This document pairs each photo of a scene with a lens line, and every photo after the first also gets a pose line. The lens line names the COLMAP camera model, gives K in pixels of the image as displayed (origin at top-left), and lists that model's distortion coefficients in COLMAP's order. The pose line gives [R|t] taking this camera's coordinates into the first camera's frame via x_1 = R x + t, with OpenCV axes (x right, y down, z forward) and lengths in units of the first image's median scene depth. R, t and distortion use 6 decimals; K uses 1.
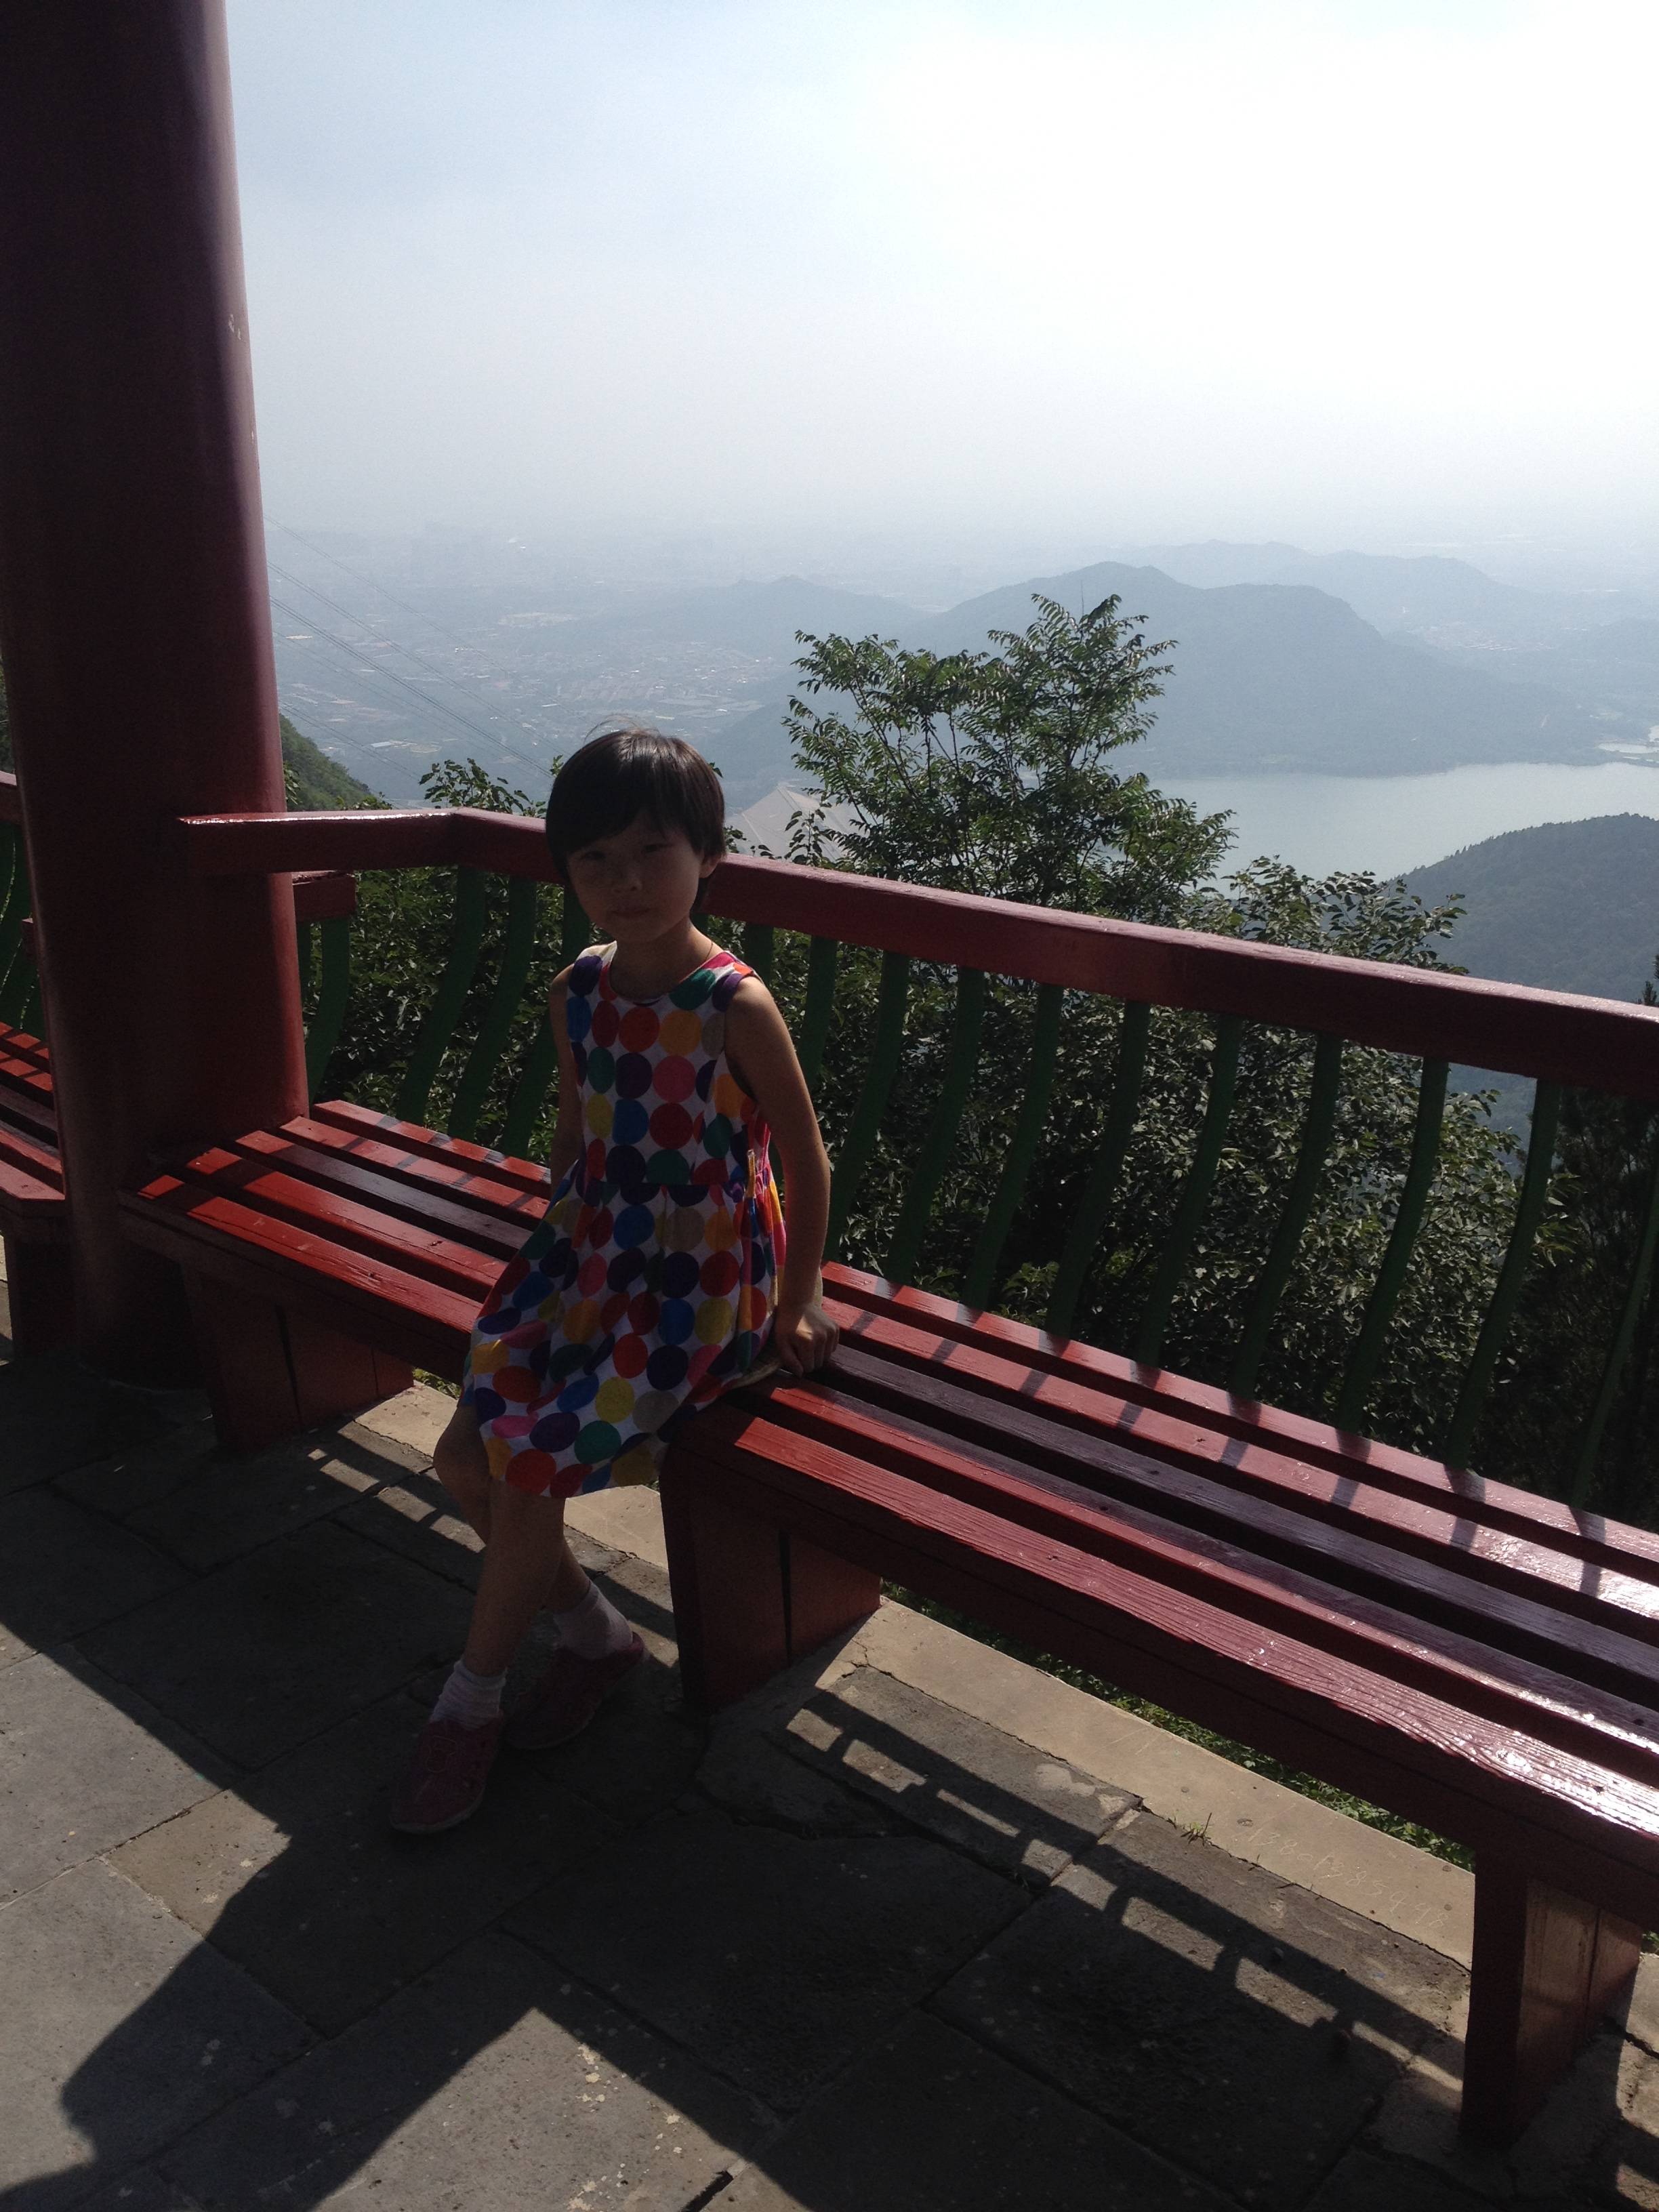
lens RADIAL K [[2028.2, 0, 807.9], [0, 2028.2, 1137.5], [0, 0, 1]] dist [0.094927, -0.218075]
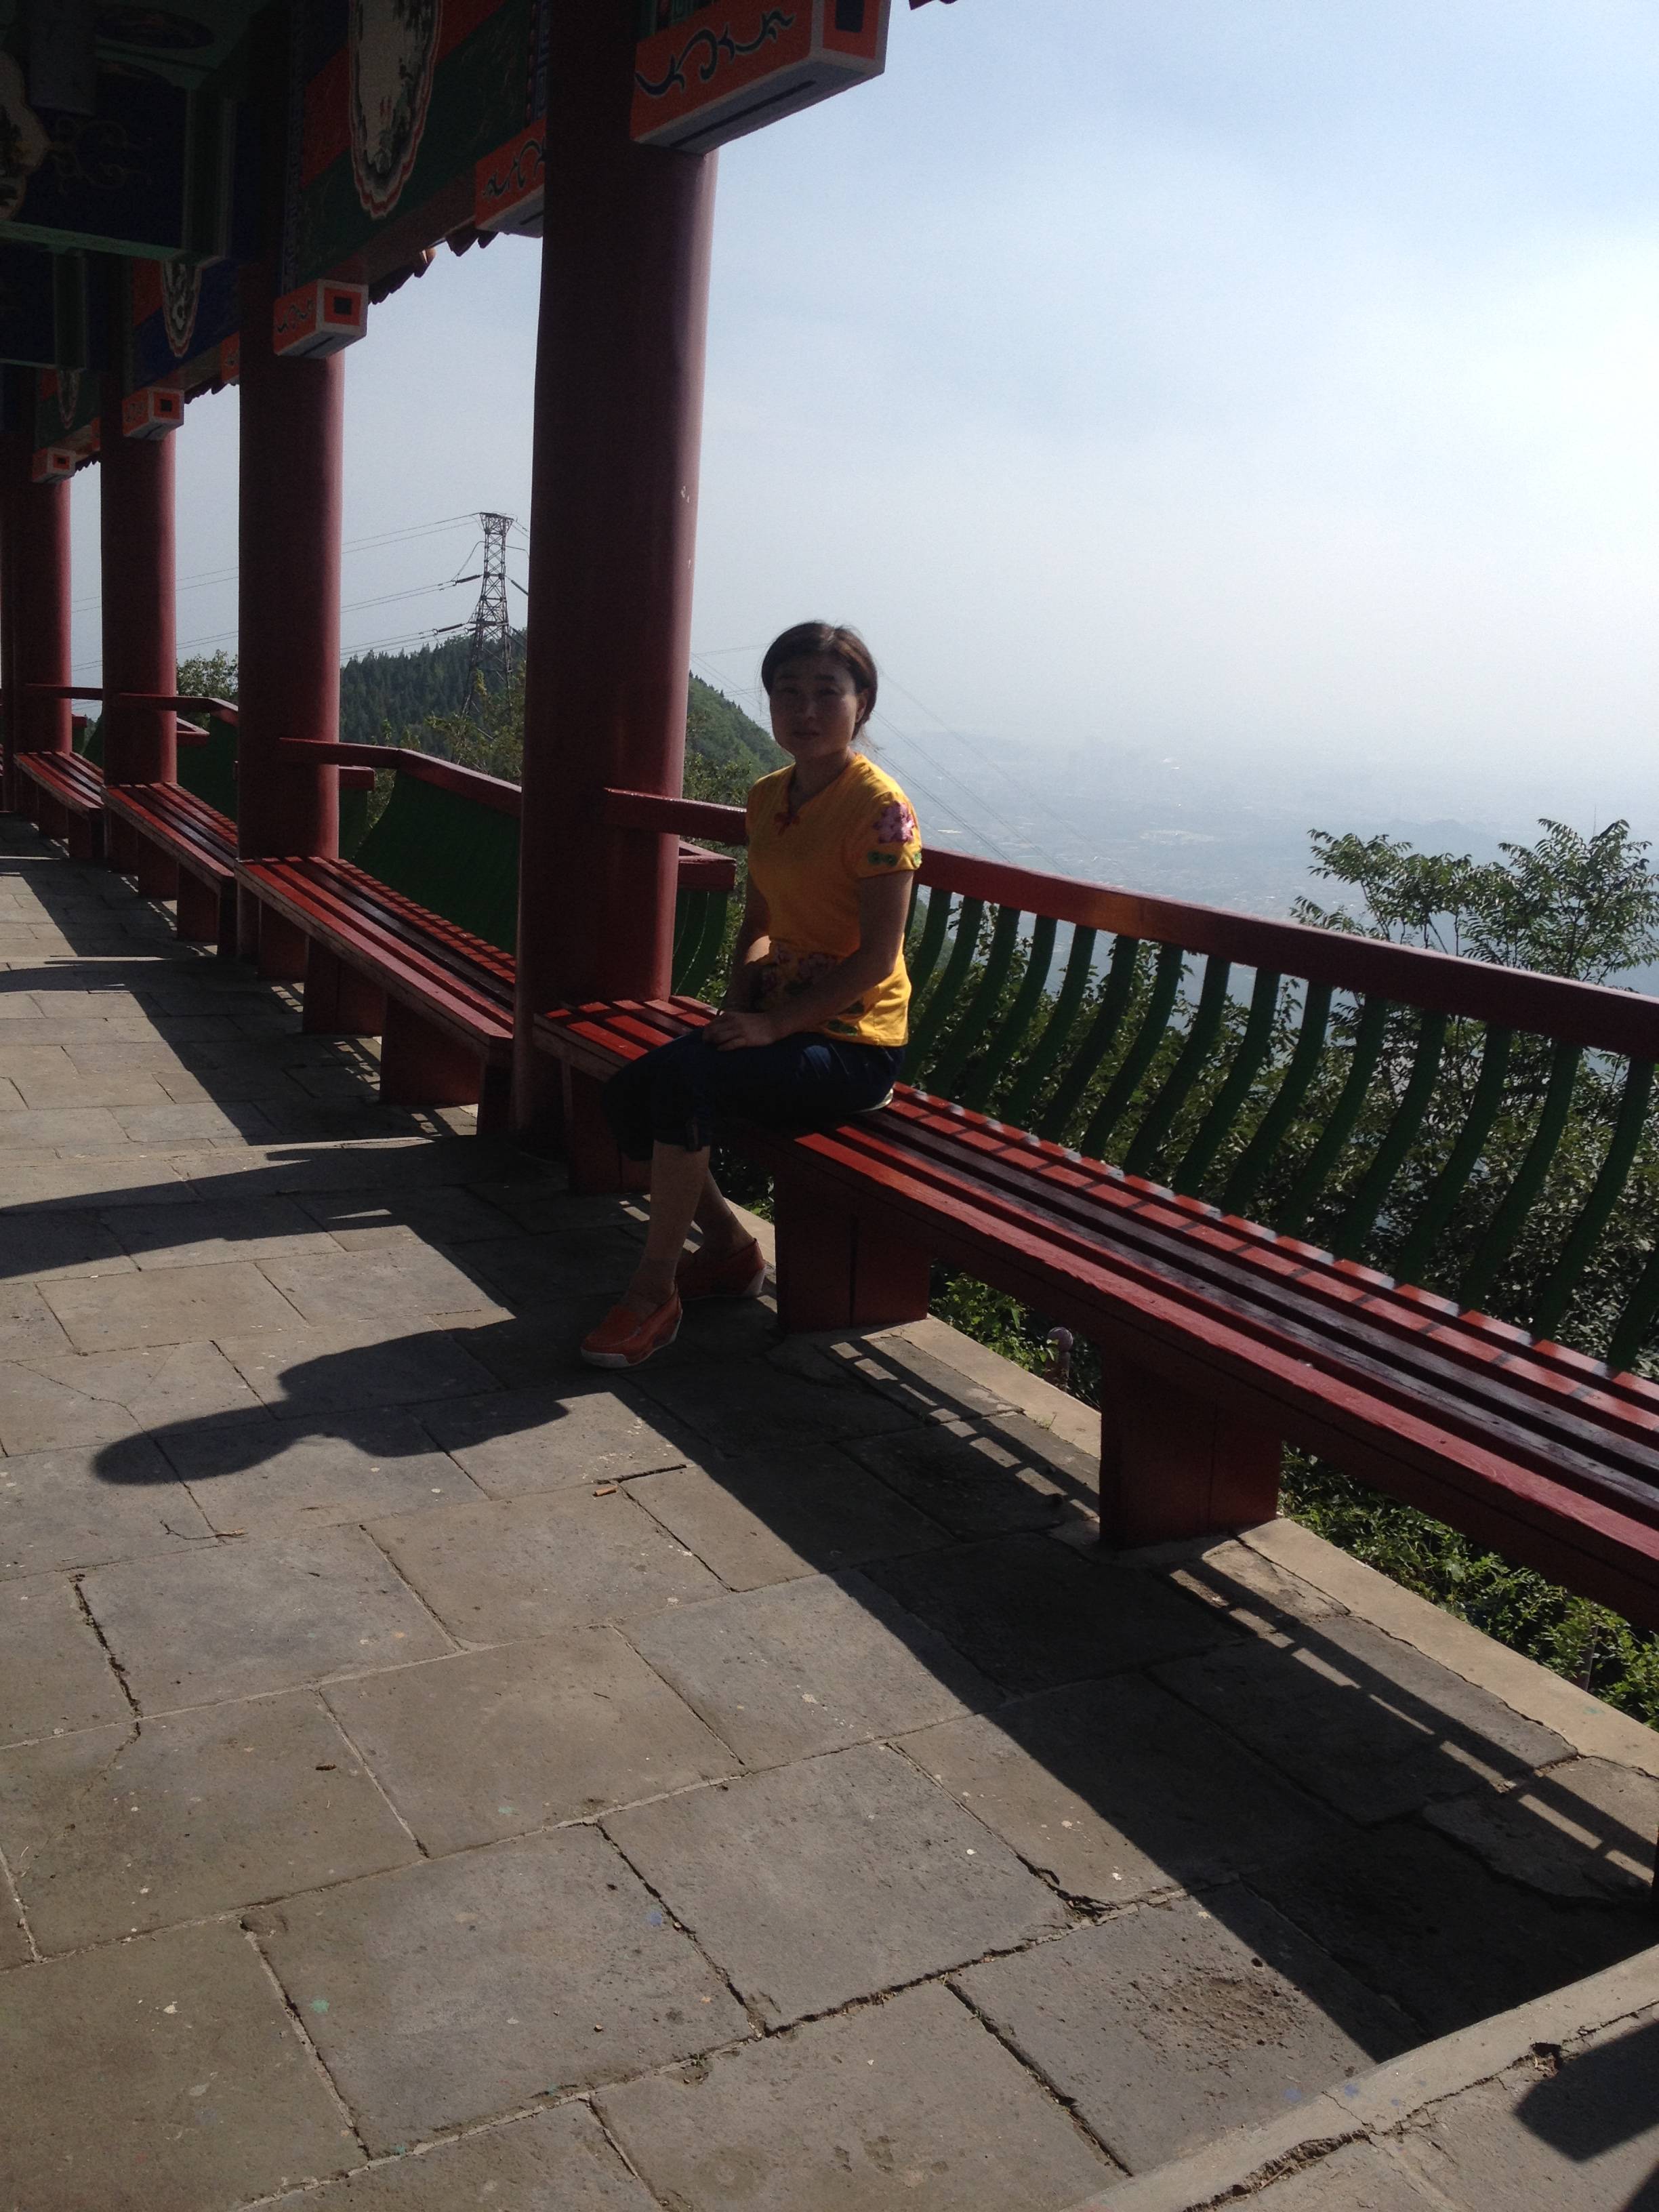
lens RADIAL K [[2025.9, 0, 829.5], [0, 2025.9, 1106.0], [0, 0, 1]] dist [0.087217, -0.184696]
pose [[0.952890, 0.134529, -0.271851, 0.339564], [-0.164386, 0.982271, -0.090116, 0.209438], [0.254908, 0.130560, 0.958111, -0.479344]]
